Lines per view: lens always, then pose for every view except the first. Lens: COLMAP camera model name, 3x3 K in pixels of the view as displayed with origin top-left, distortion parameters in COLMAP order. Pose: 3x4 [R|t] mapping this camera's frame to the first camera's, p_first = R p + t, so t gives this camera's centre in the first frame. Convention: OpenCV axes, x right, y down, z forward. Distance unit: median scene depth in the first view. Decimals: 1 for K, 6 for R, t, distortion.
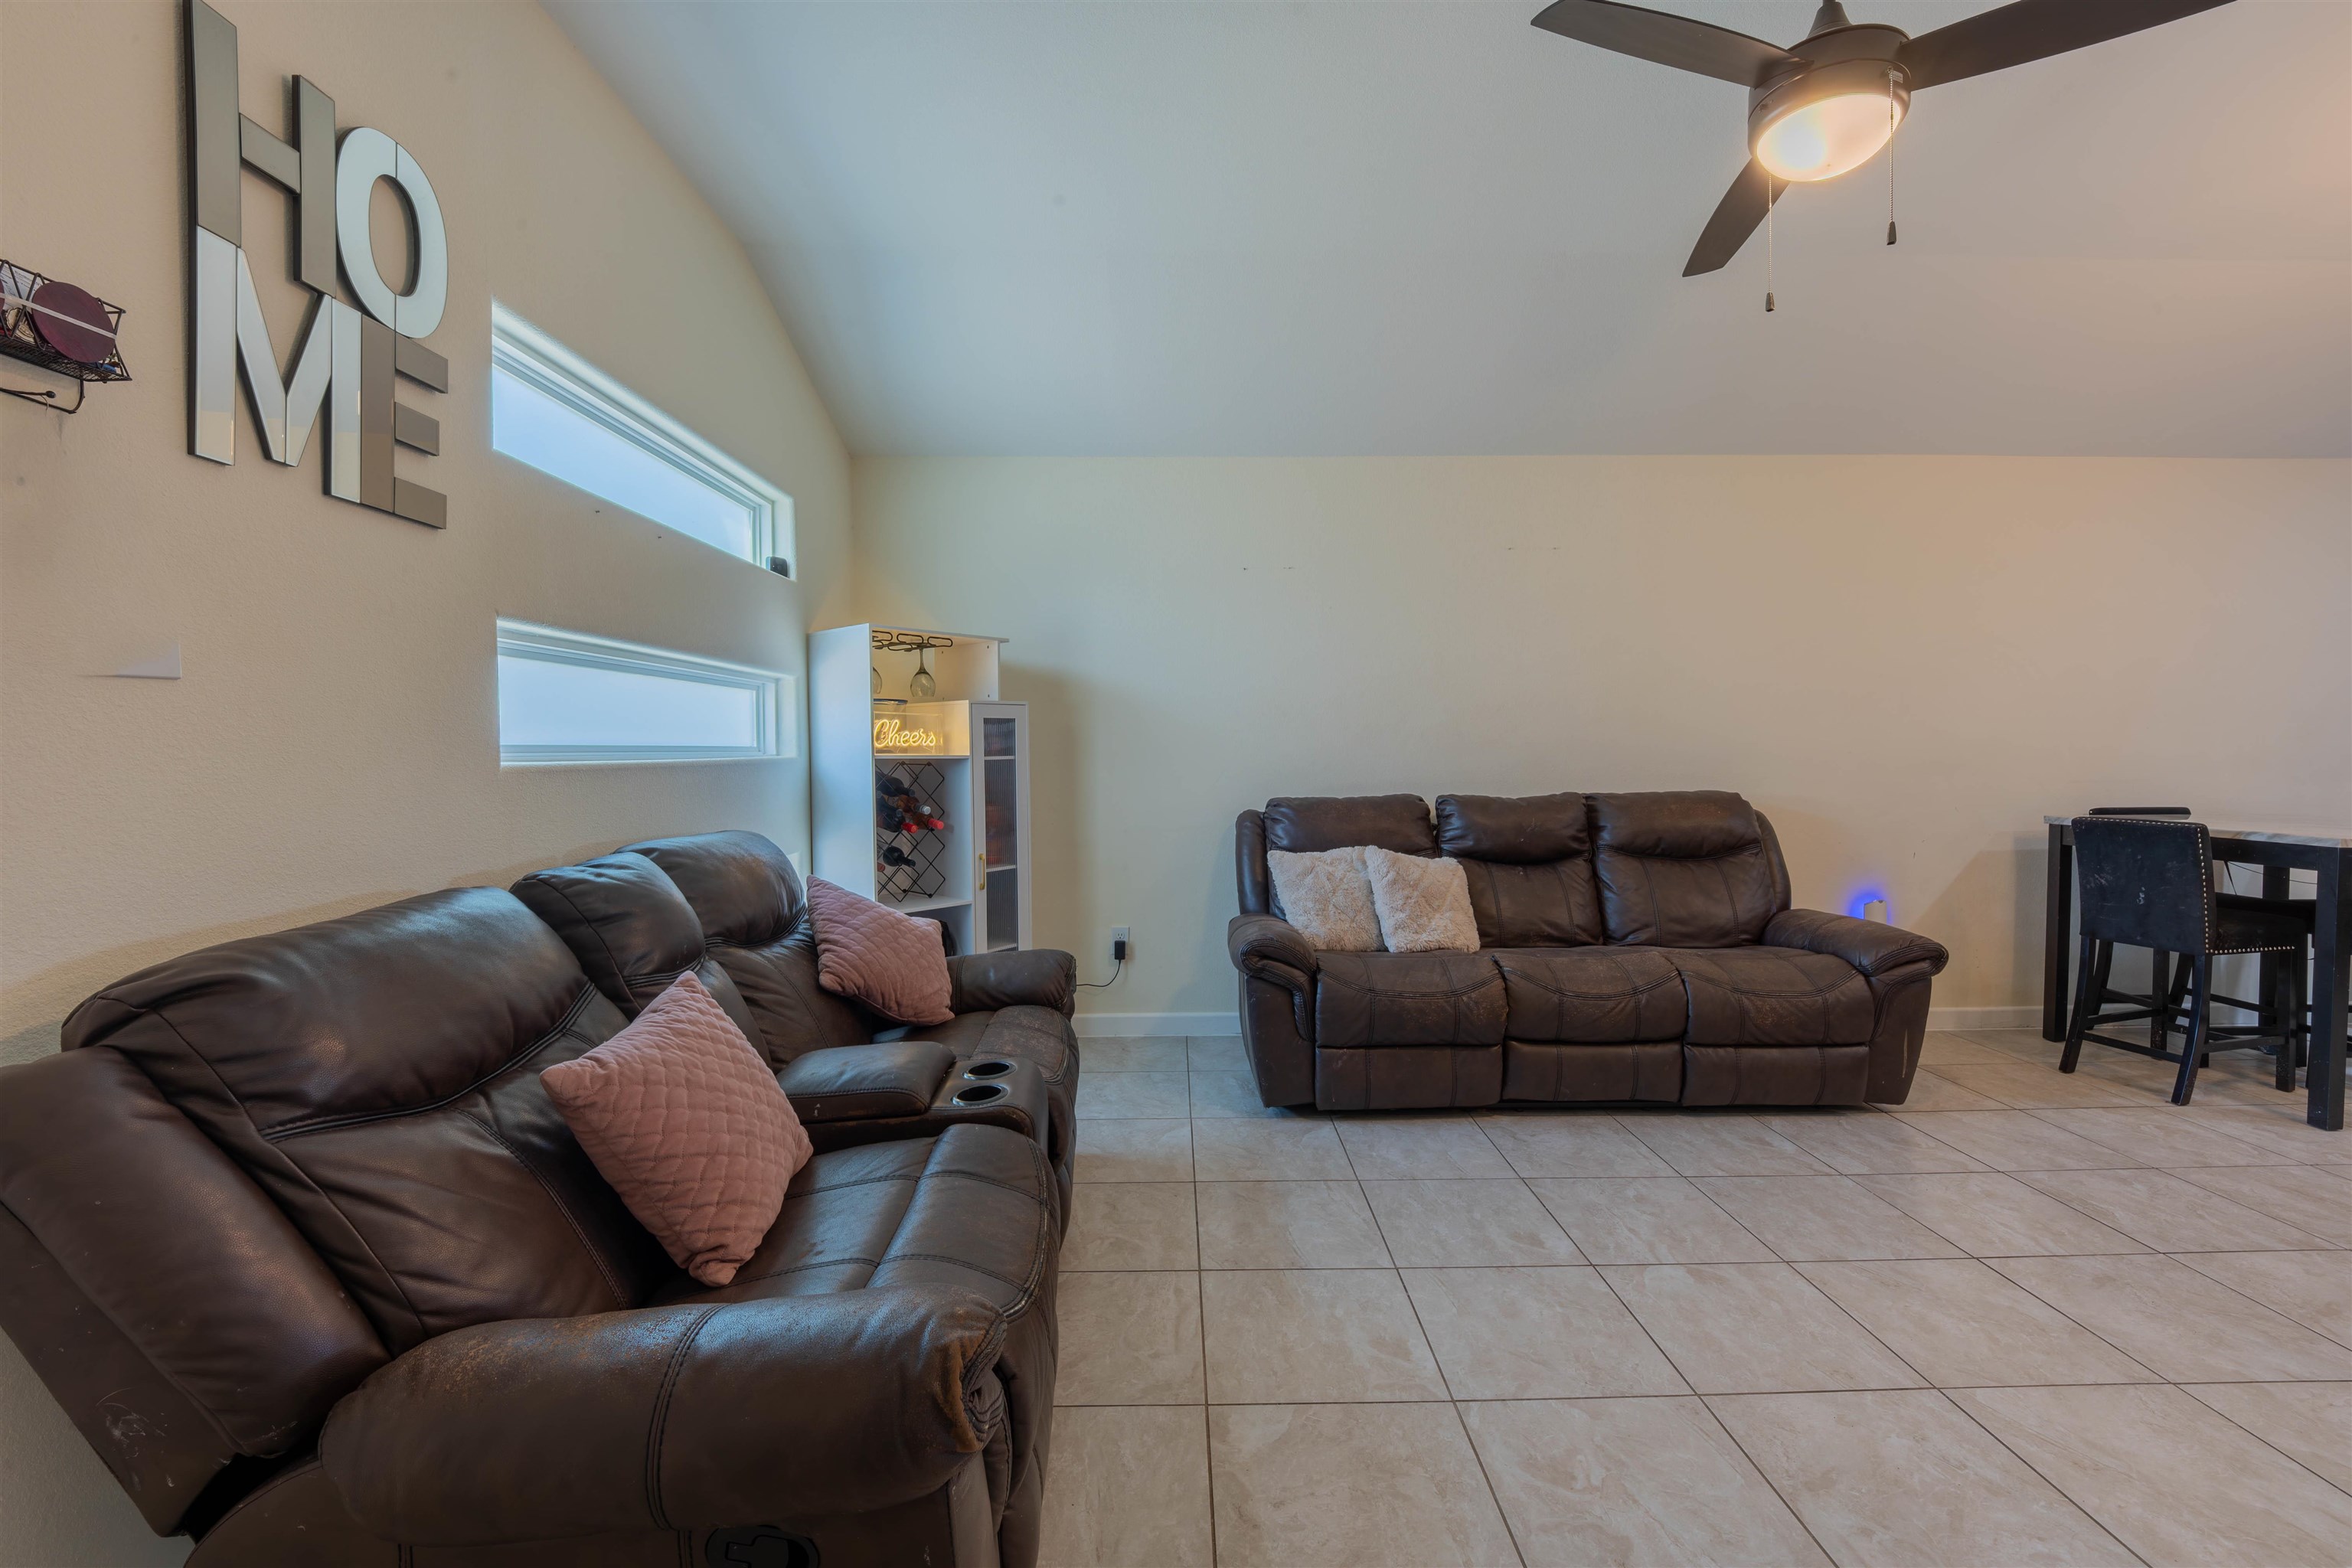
lens RADIAL K [[995.1, 0, 1199.5], [0, 995.1, 761.5], [0, 0, 1]] dist [-0.007037, -0.001506]
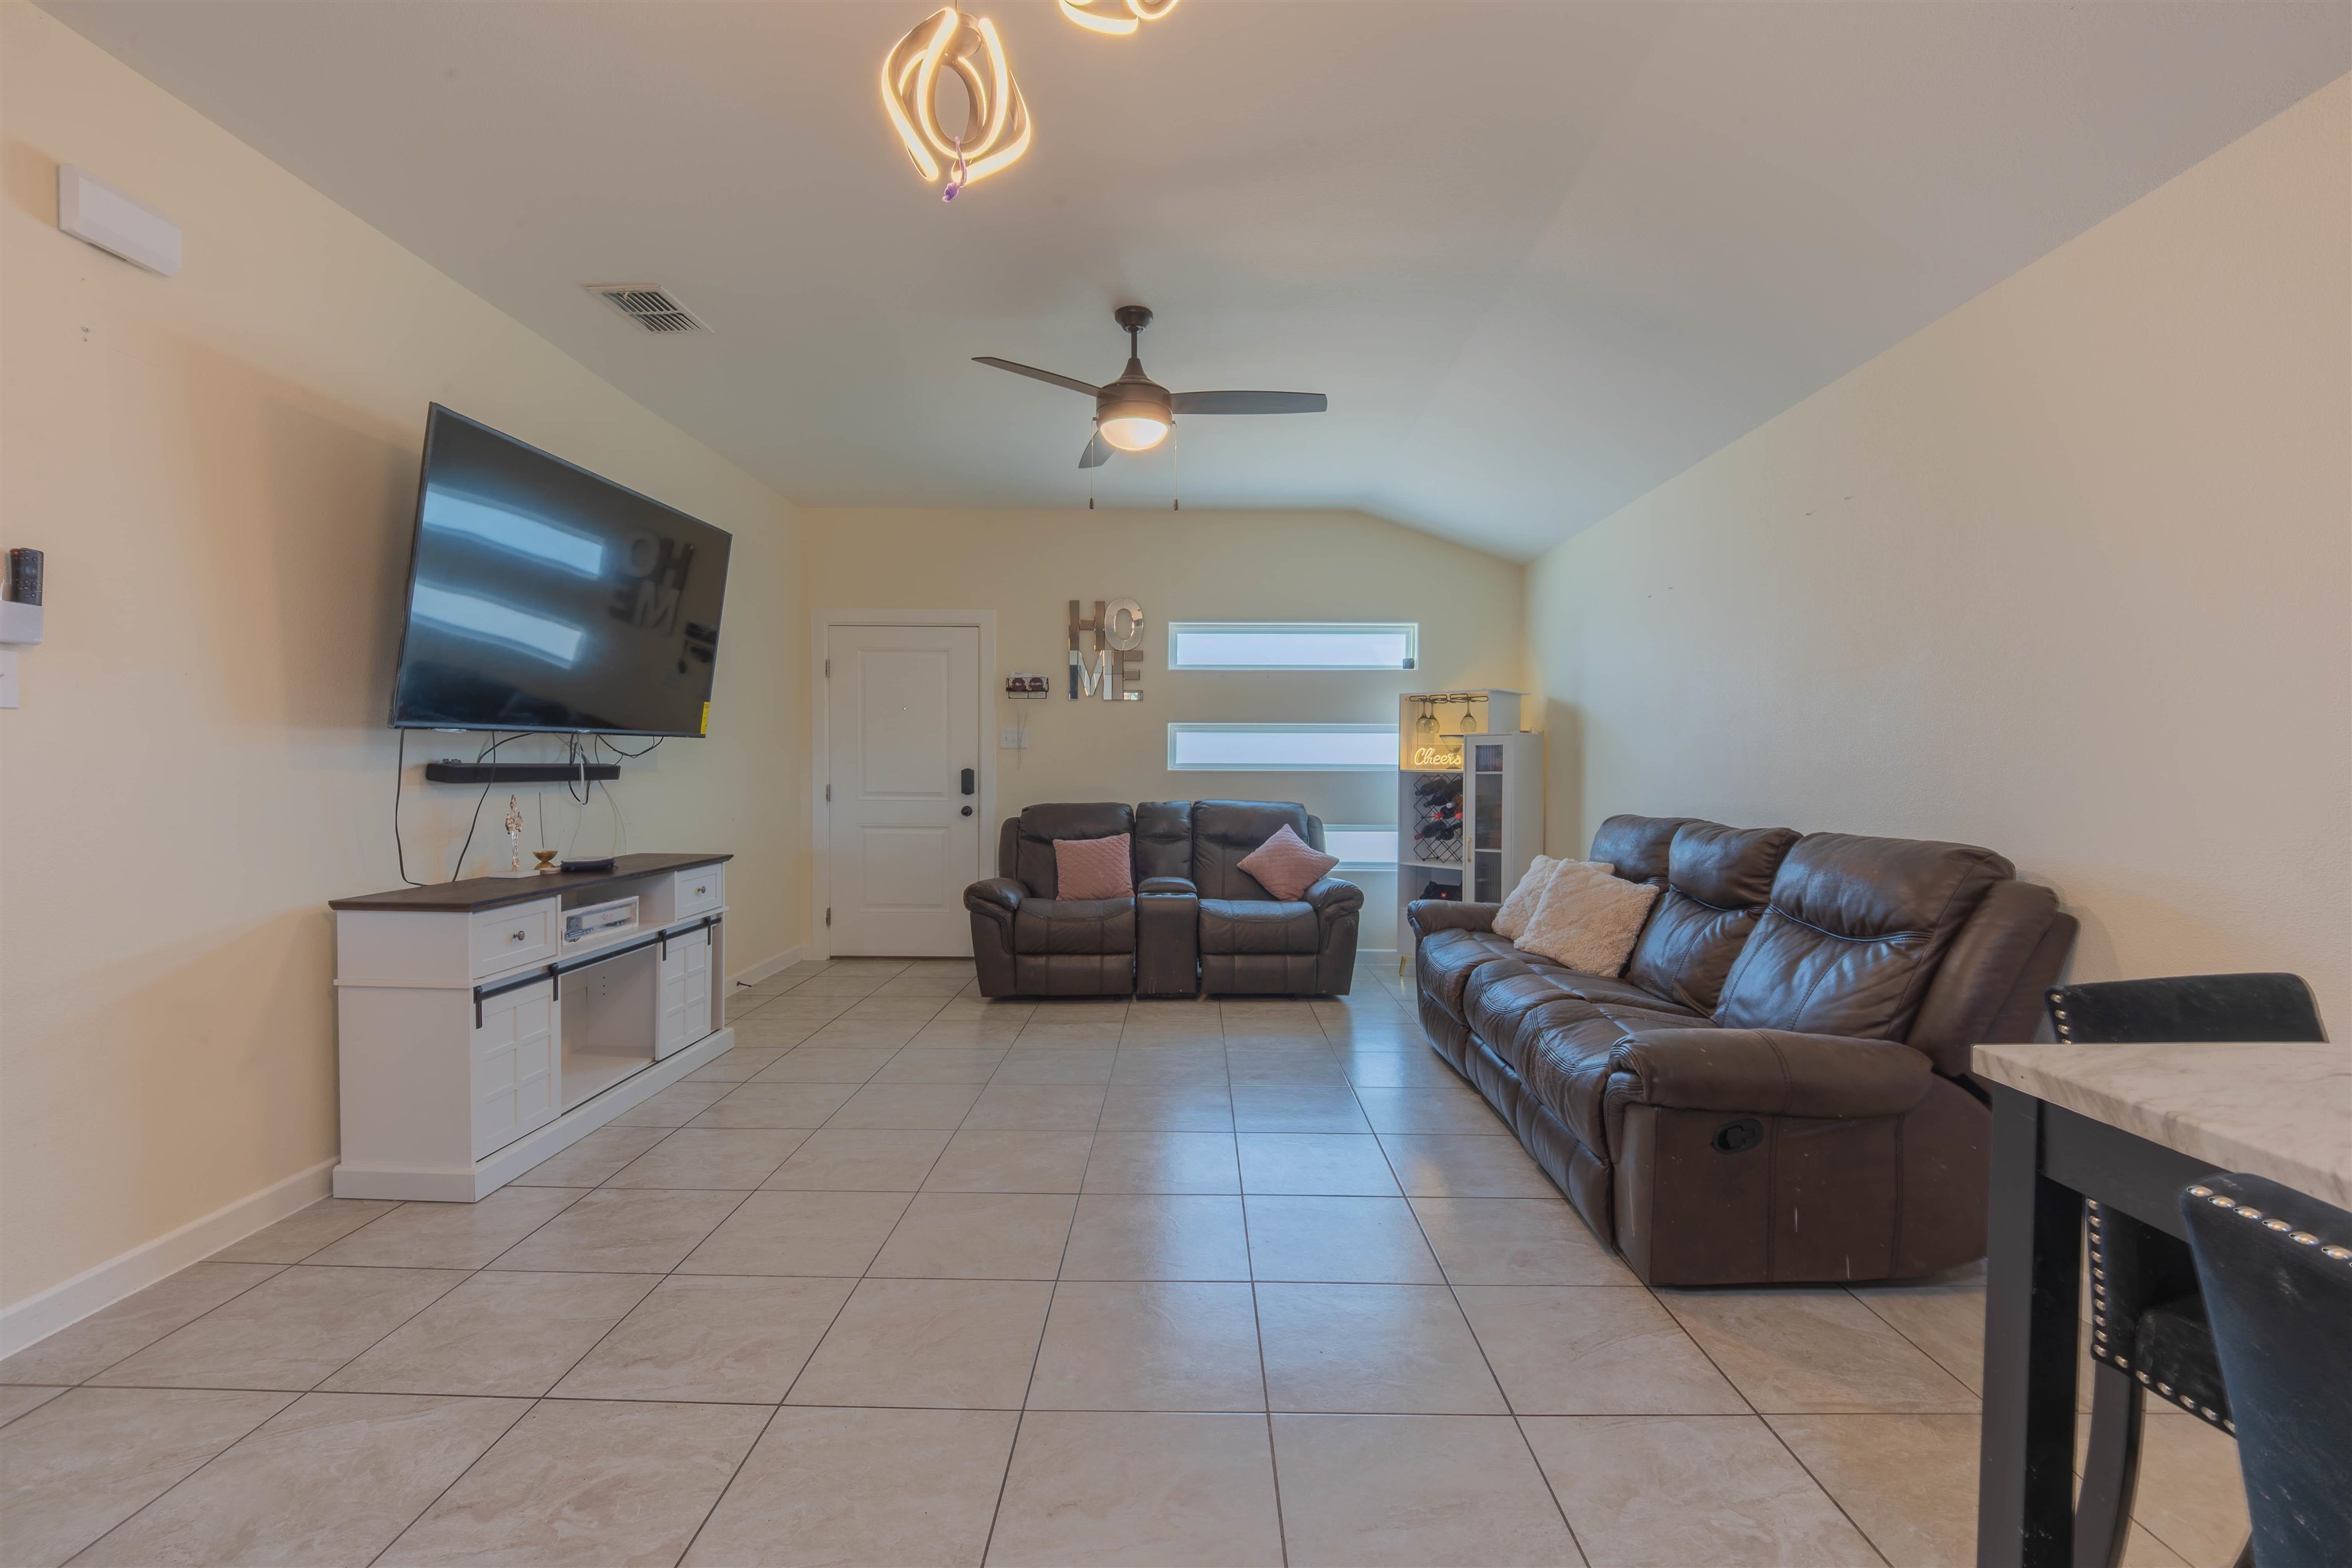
lens RADIAL K [[995.1, 0, 1153.4], [0, 995.1, 771.1], [0, 0, 1]] dist [-0.007037, -0.001506]
pose [[-0.064135, 0.007507, -0.997913, 1.458748], [-0.028594, 0.999547, 0.009357, -0.007008], [0.997532, 0.029134, -0.063891, 0.706111]]
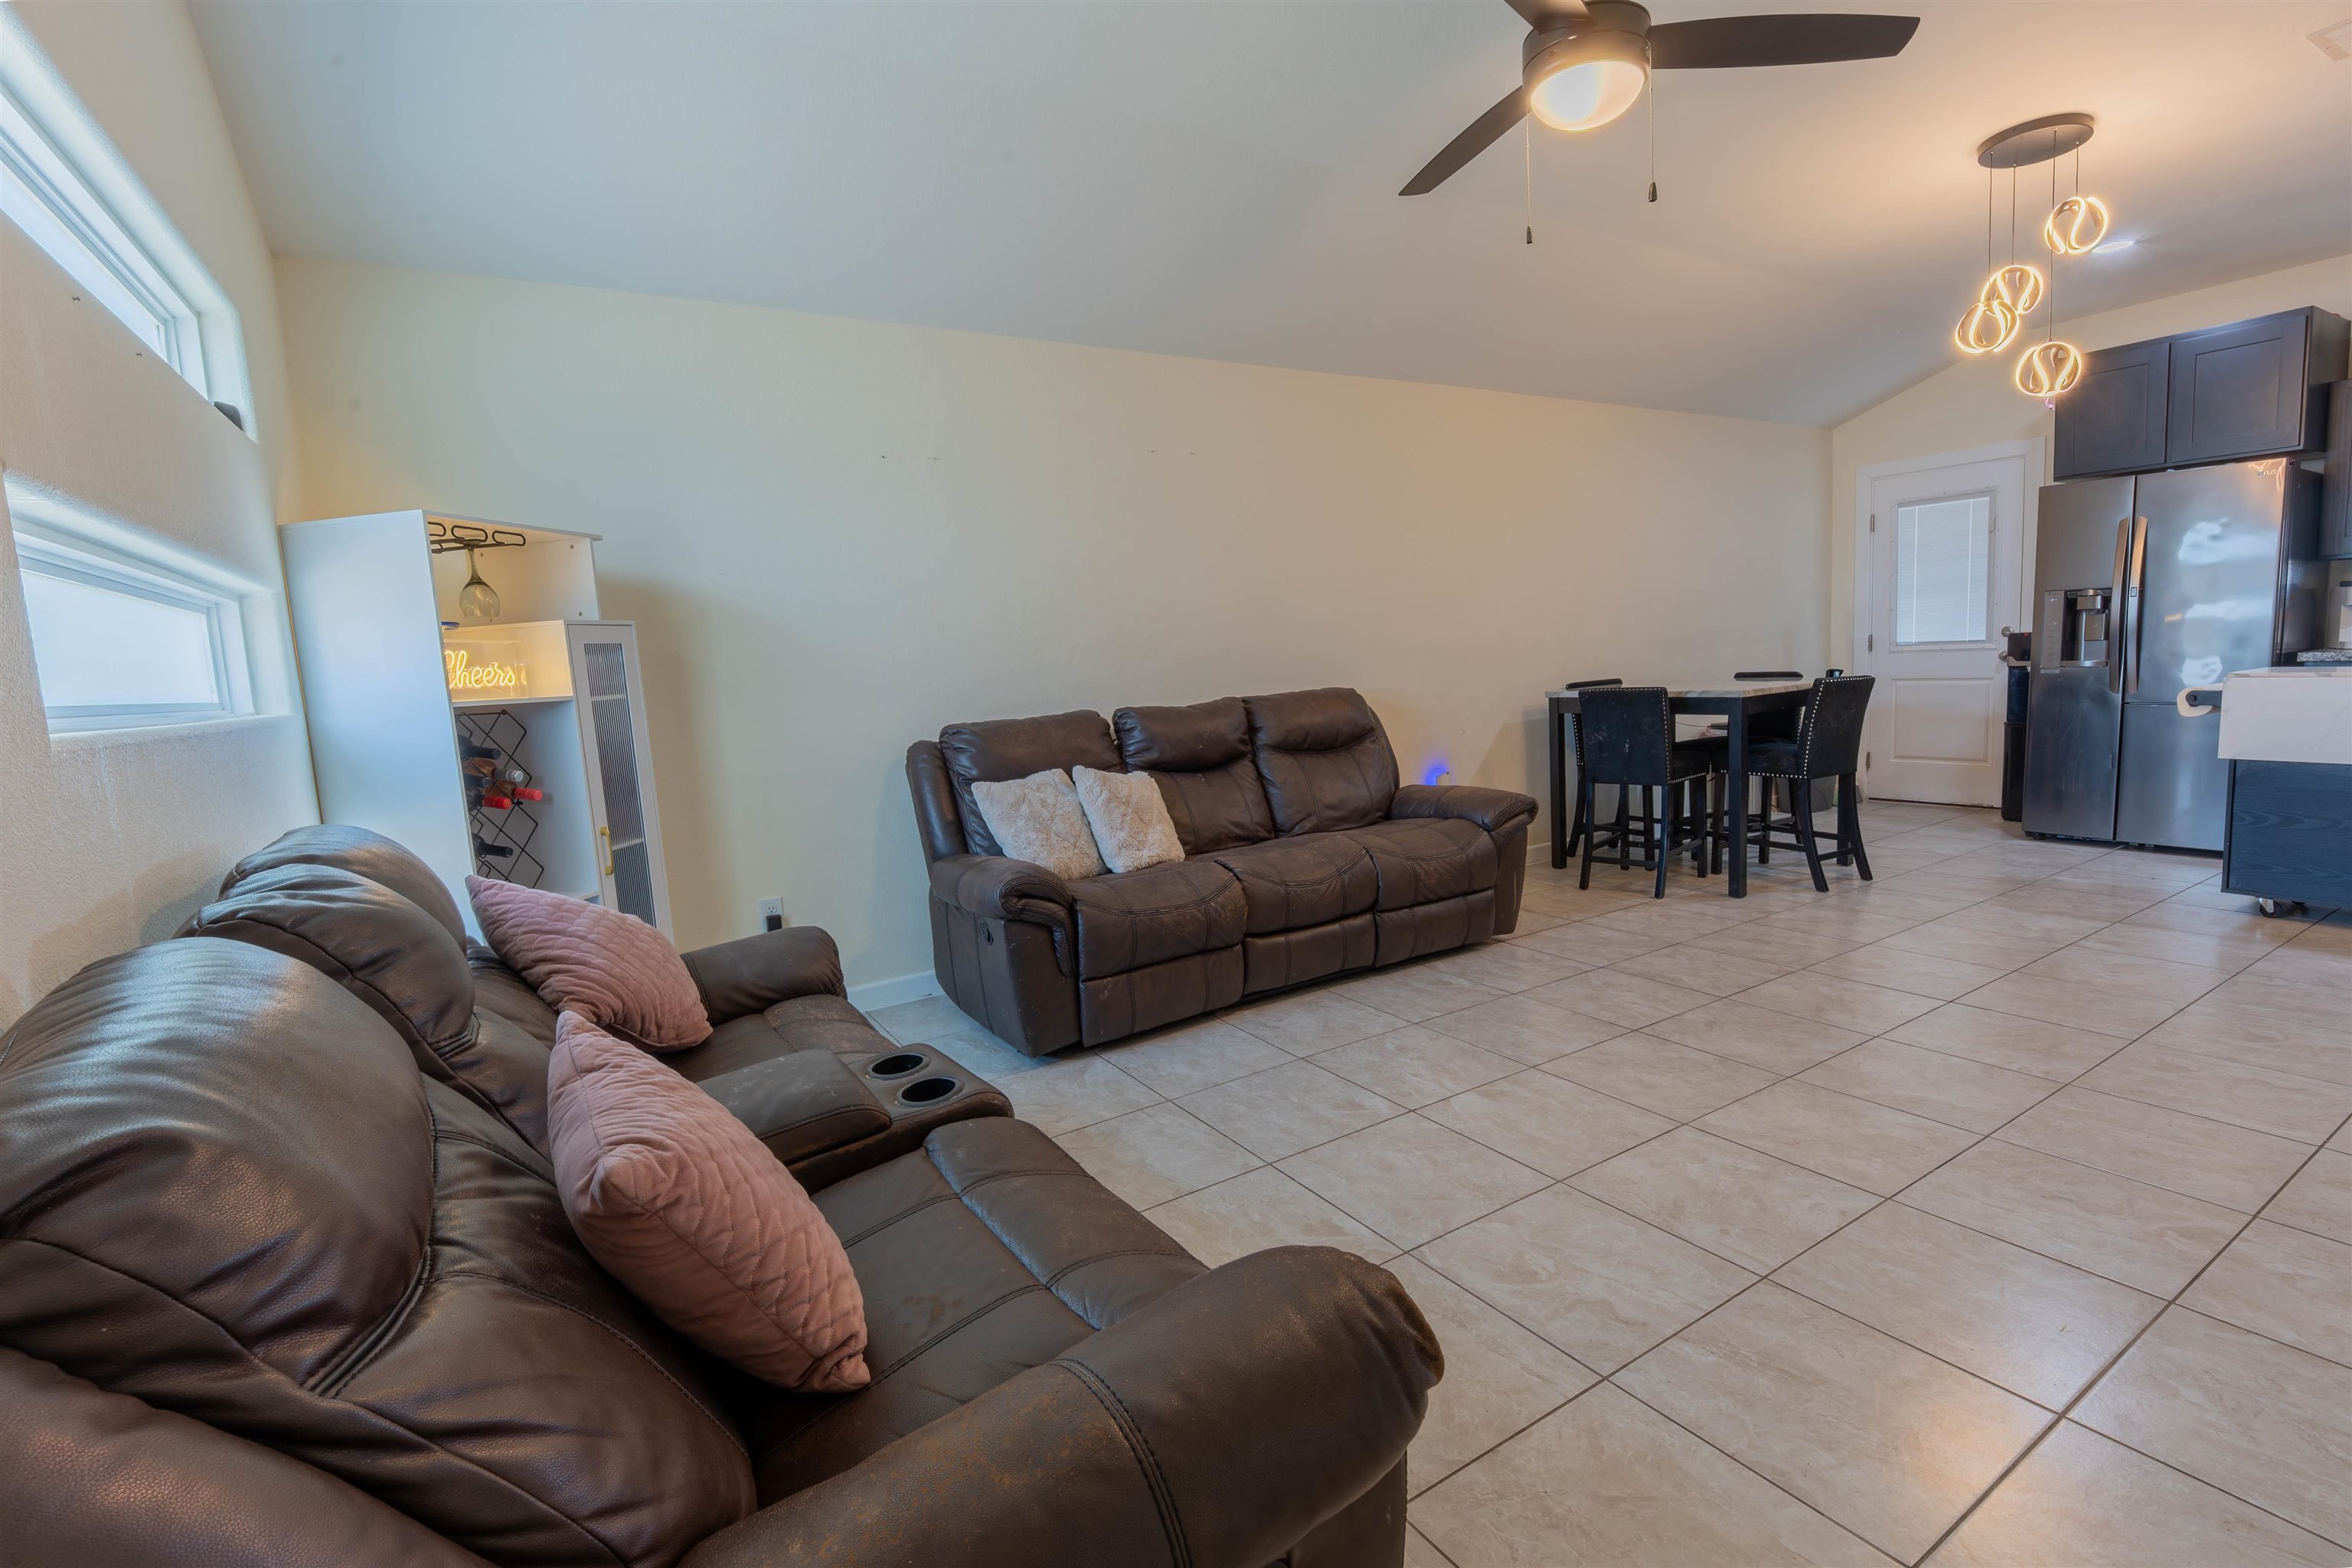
lens RADIAL K [[1075.3, 0, 1205.3], [0, 1075.3, 760.8], [0, 0, 1]] dist [0.021284, -0.008396]
pose [[0.851159, -0.095374, 0.516170, -0.282823], [0.060208, 0.994603, 0.084493, 0.001865], [-0.521443, -0.040840, 0.852308, 0.081014]]
